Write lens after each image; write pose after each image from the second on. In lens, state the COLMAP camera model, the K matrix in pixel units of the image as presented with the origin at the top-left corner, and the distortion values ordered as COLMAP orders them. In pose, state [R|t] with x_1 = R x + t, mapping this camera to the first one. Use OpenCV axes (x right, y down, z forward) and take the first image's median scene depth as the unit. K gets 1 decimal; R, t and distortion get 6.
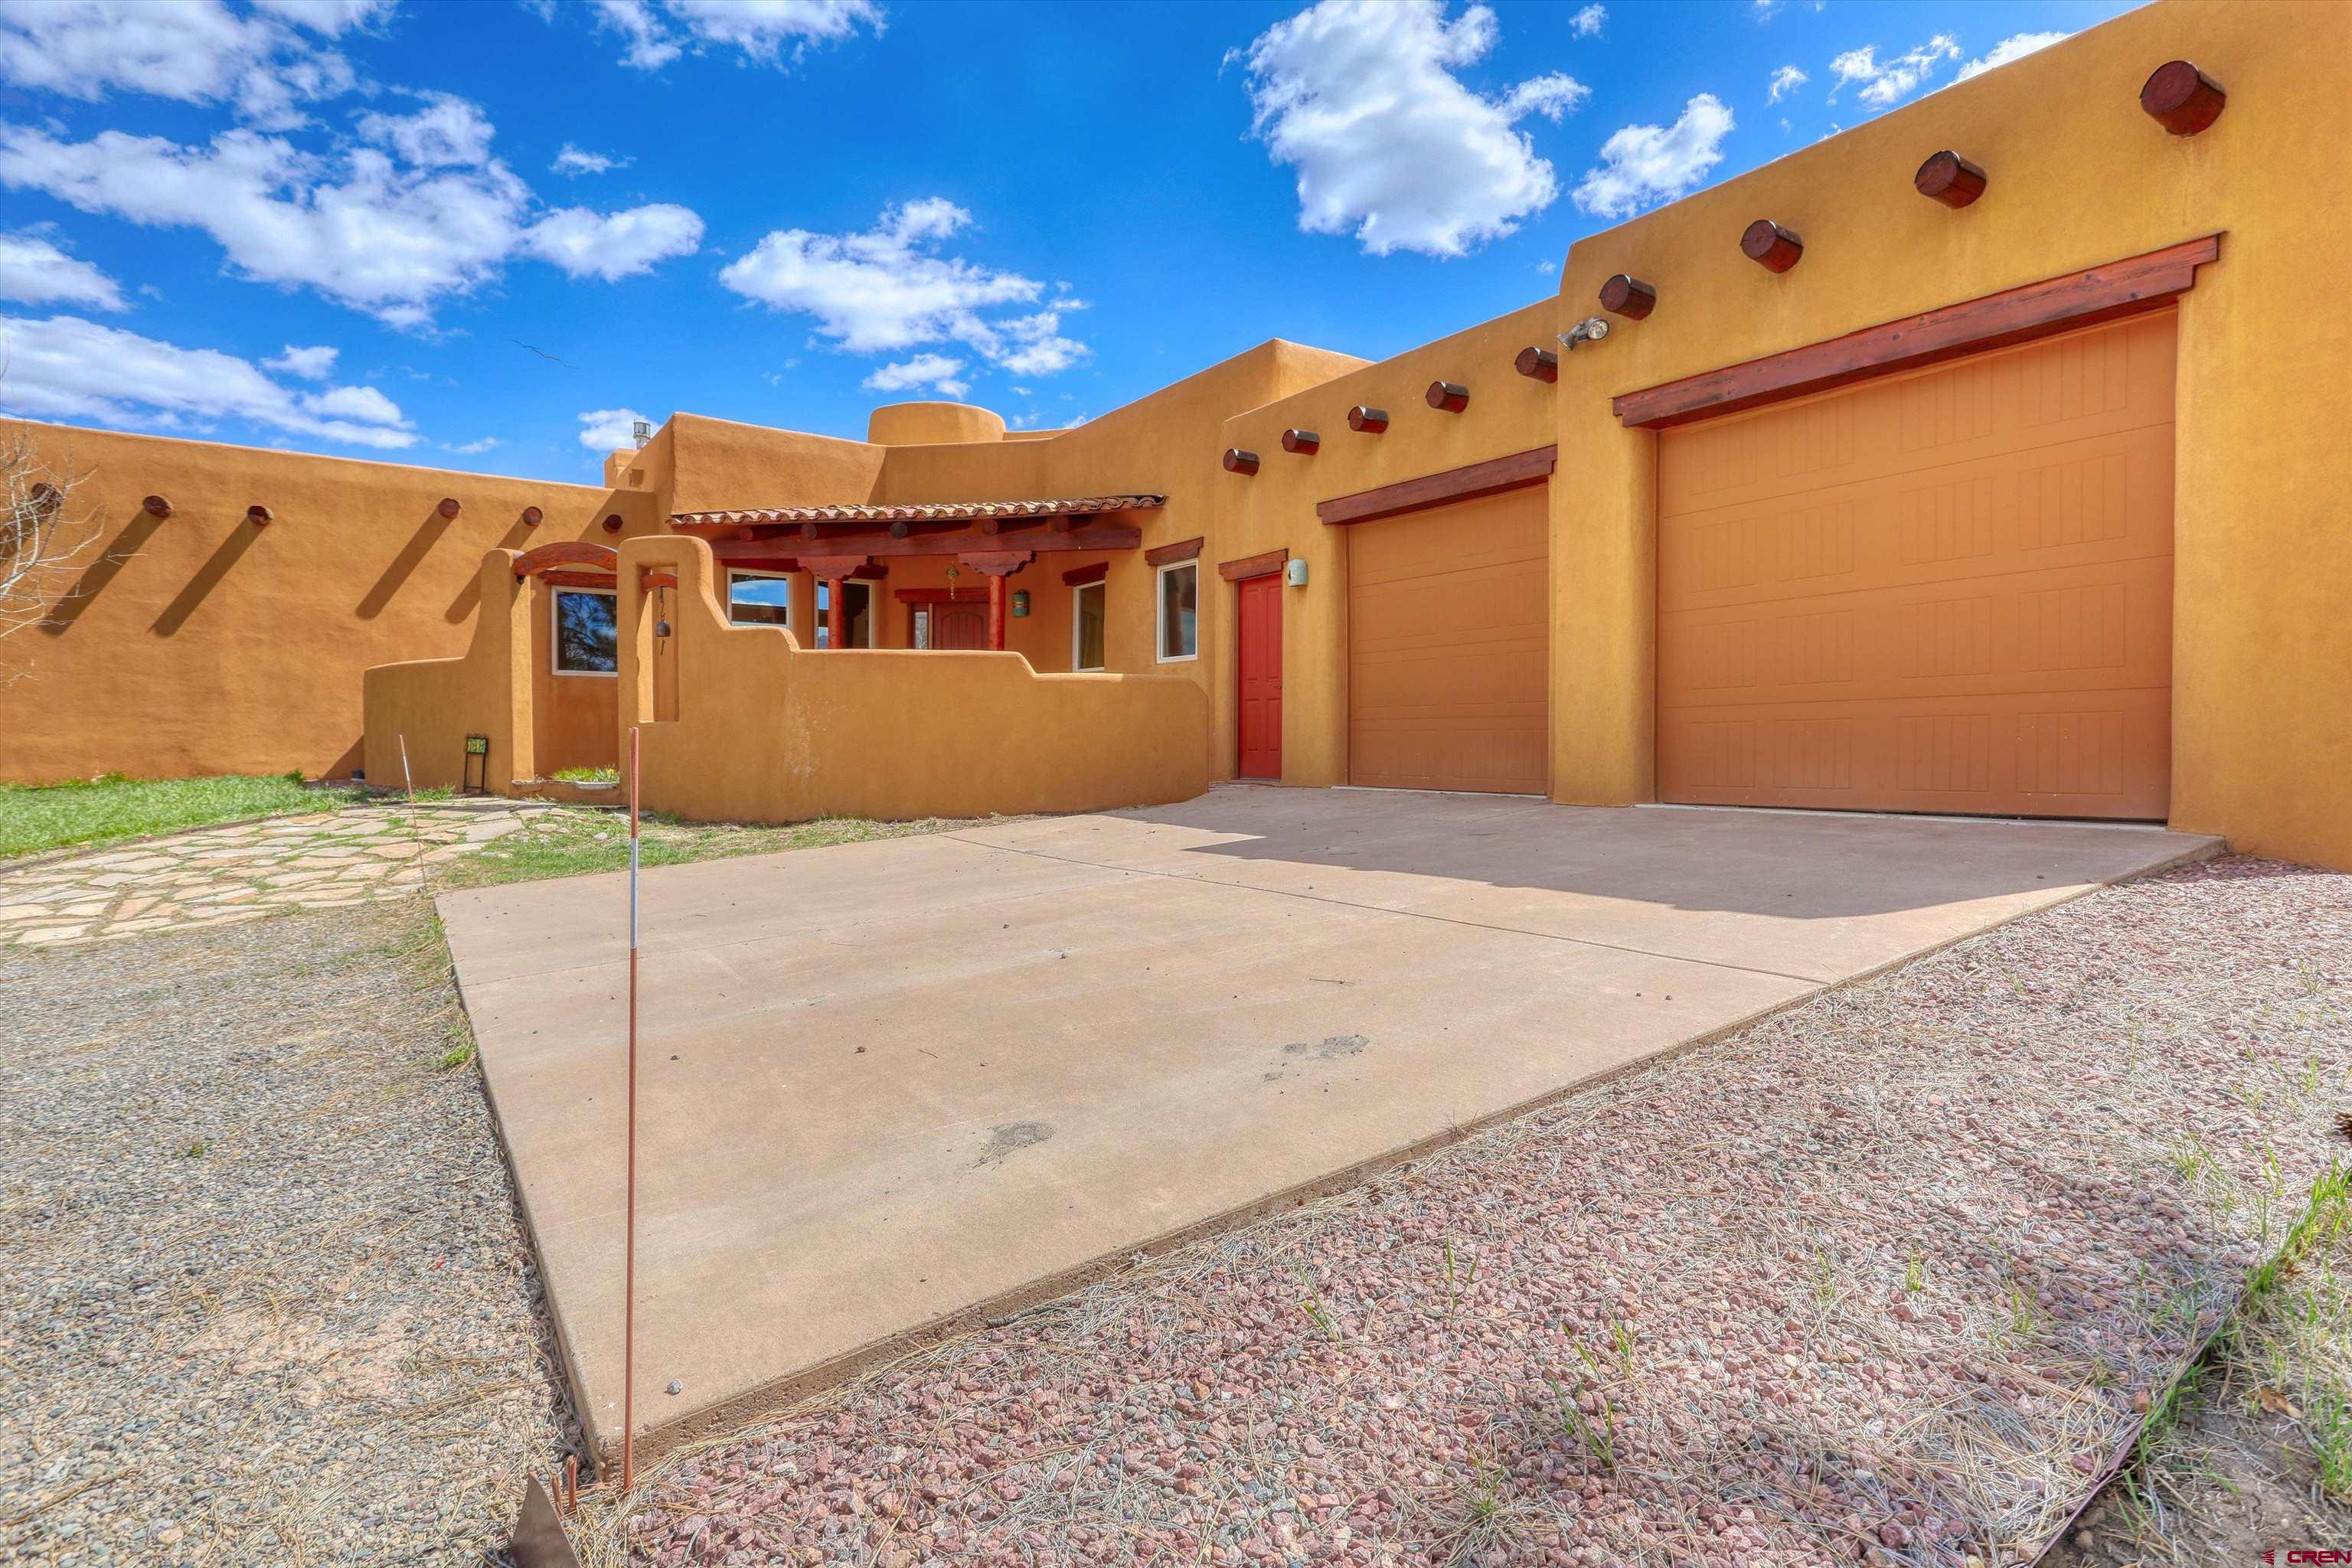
lens RADIAL K [[1210.9, 0, 1176.0], [0, 1210.9, 784.0], [0, 0, 1]] dist [-0.003827, -0.000177]
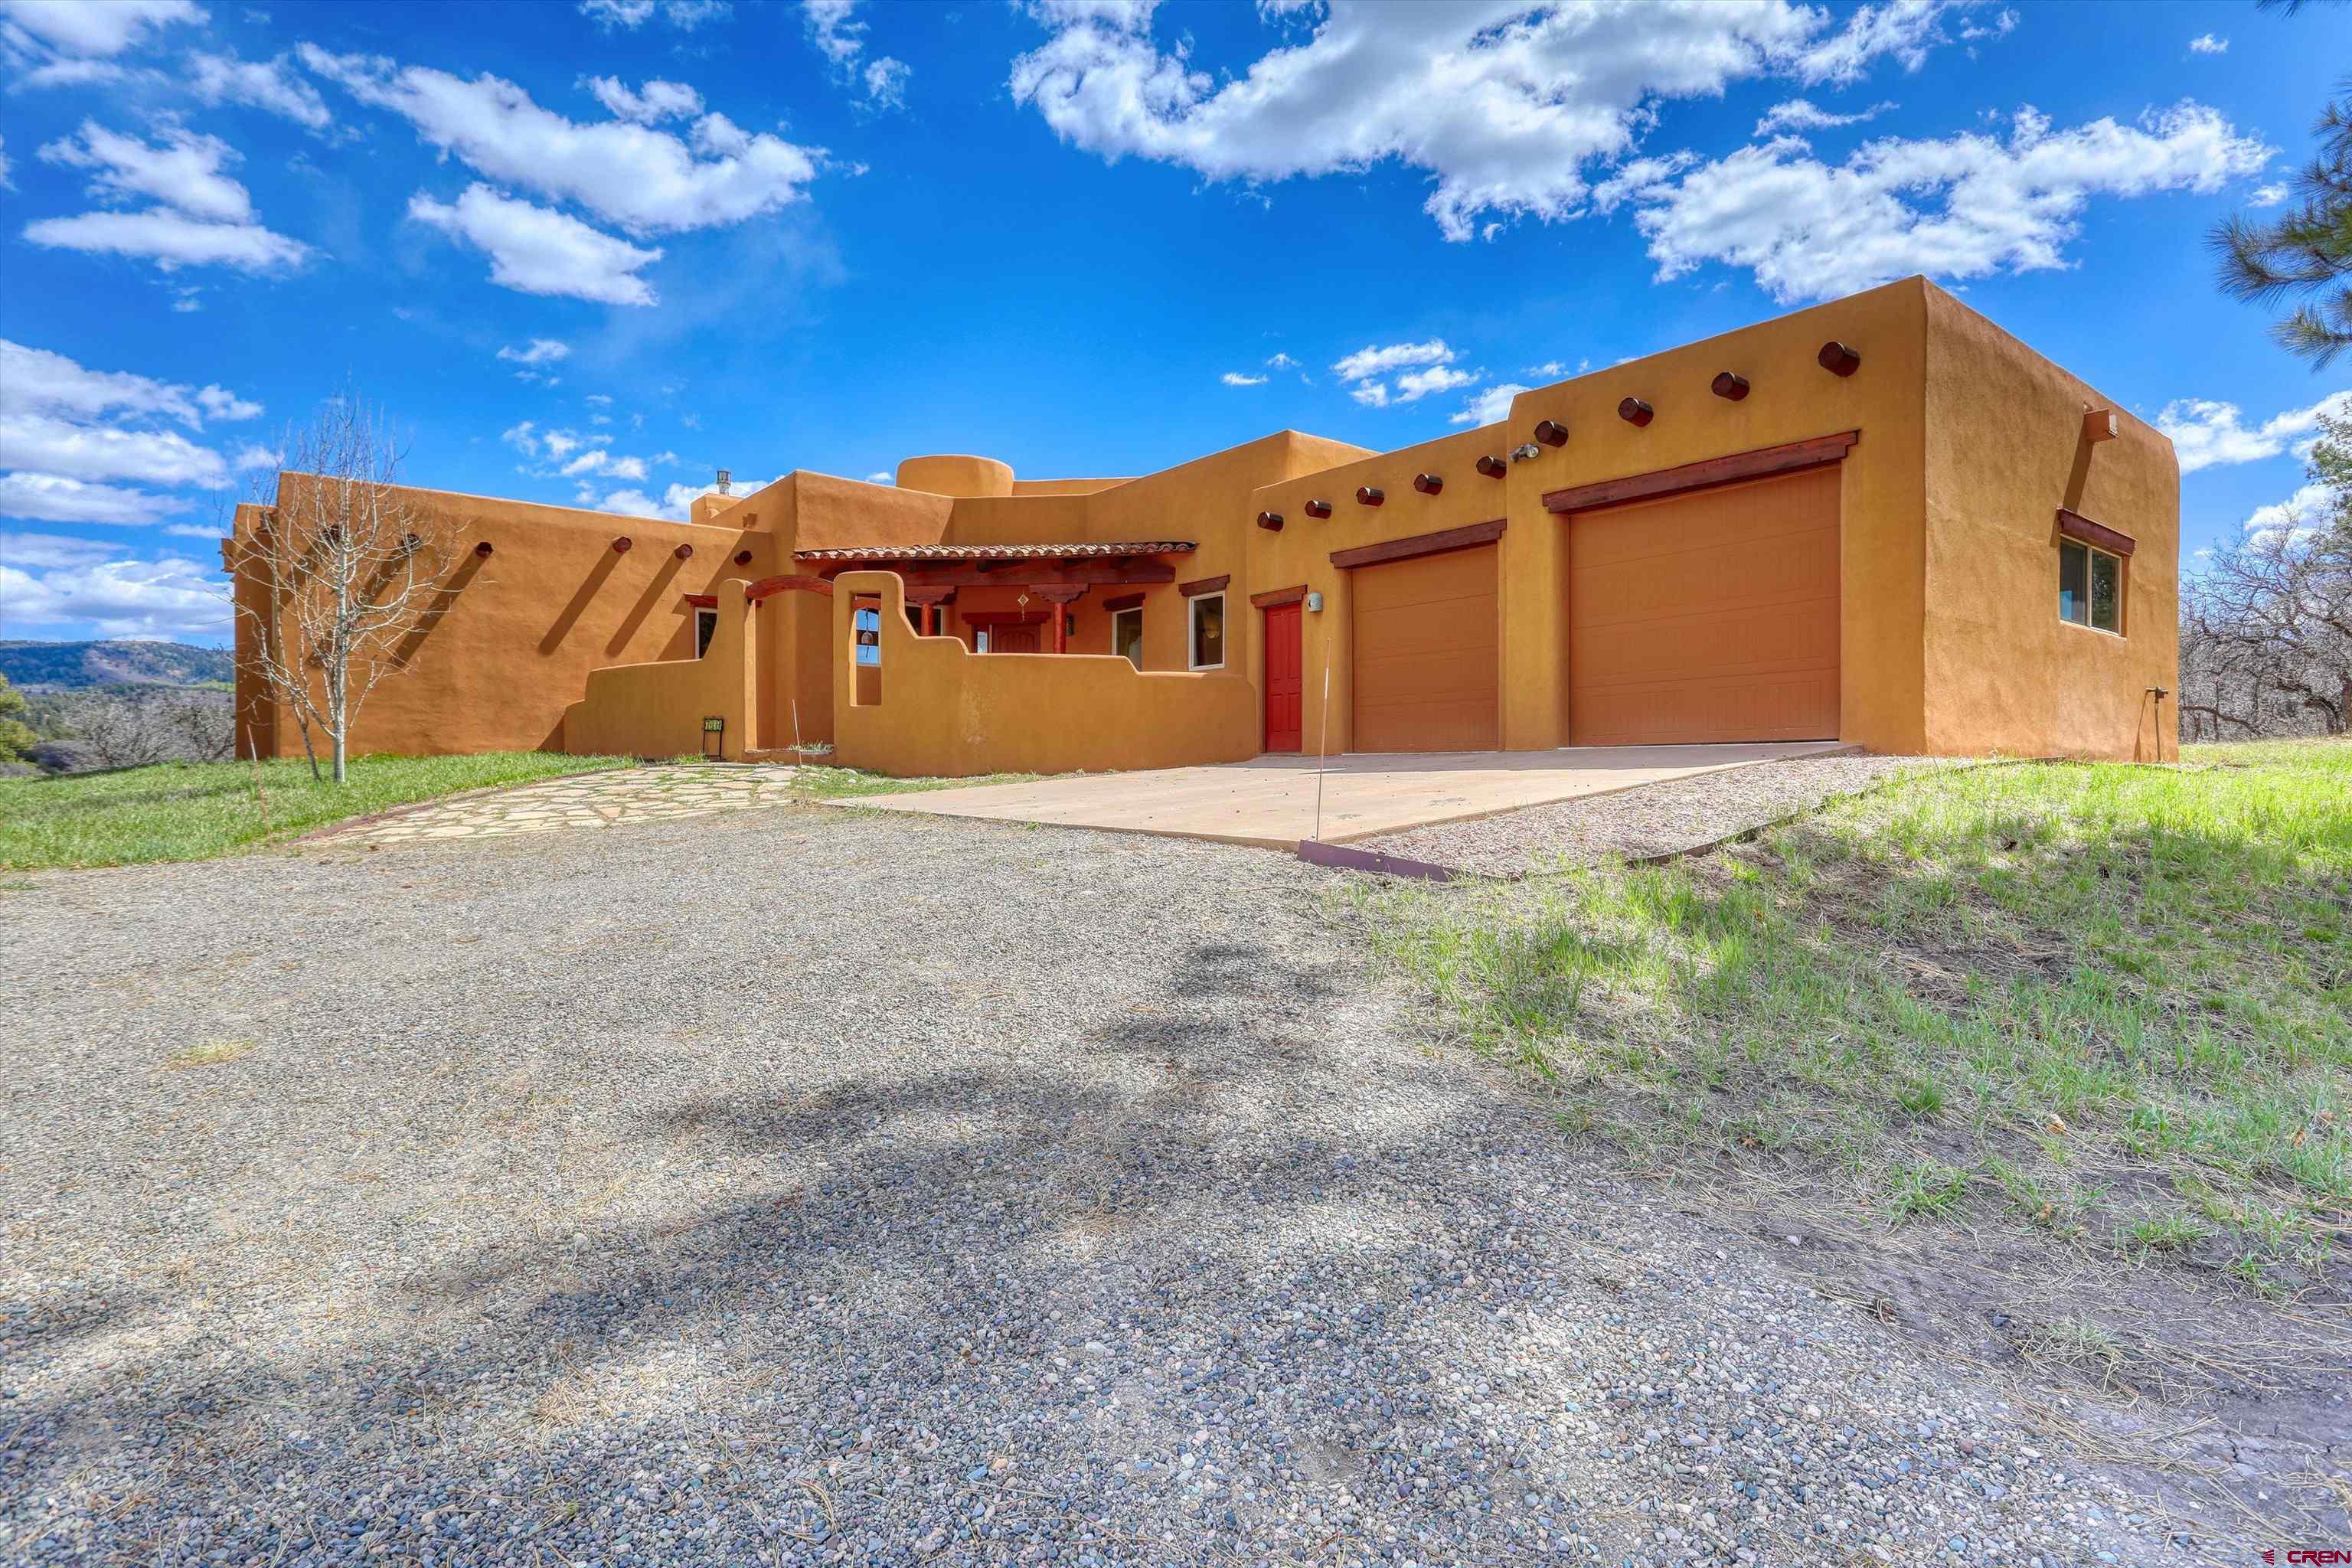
lens RADIAL K [[1210.9, 0, 1176.0], [0, 1210.9, 784.0], [0, 0, 1]] dist [-0.003827, -0.000177]
pose [[0.997006, -0.002980, 0.077271, -0.142843], [0.004868, 0.999694, -0.024257, 0.058048], [-0.077175, 0.024560, 0.996715, -0.317651]]
